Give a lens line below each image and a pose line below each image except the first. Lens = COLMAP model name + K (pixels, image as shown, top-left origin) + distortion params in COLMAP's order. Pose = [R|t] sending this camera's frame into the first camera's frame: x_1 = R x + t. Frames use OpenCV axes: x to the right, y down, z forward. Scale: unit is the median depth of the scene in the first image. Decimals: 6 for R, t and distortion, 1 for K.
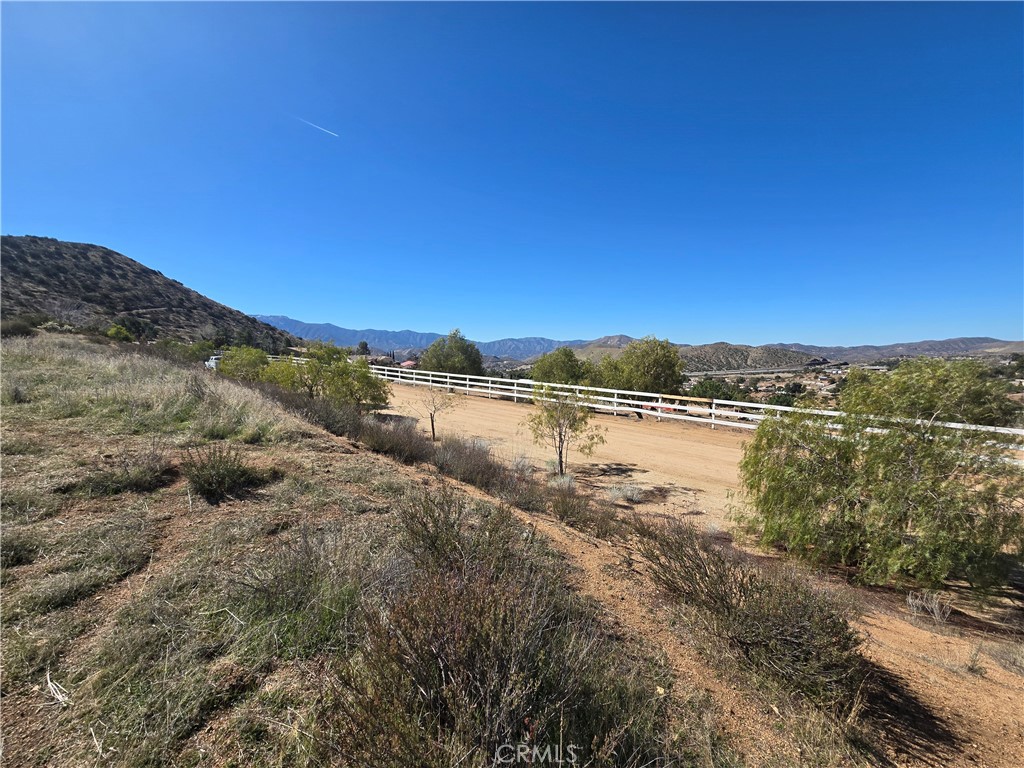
lens RADIAL K [[417.7, 0, 512.0], [0, 417.7, 384.0], [0, 0, 1]] dist [0.001841, 0.000477]
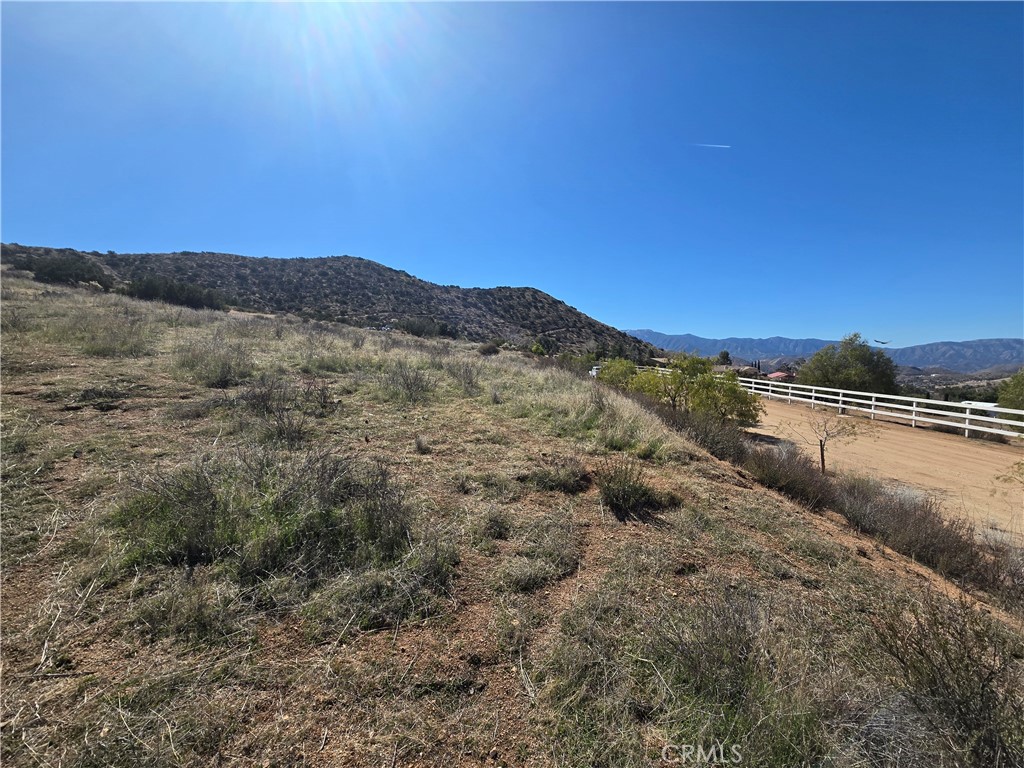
lens RADIAL K [[417.7, 0, 512.0], [0, 417.7, 384.0], [0, 0, 1]] dist [0.001841, 0.000477]
pose [[0.688421, 0.035034, -0.724464, -0.104720], [-0.052829, 0.998602, -0.001909, -0.020059], [0.723385, 0.039587, 0.689310, 0.053072]]
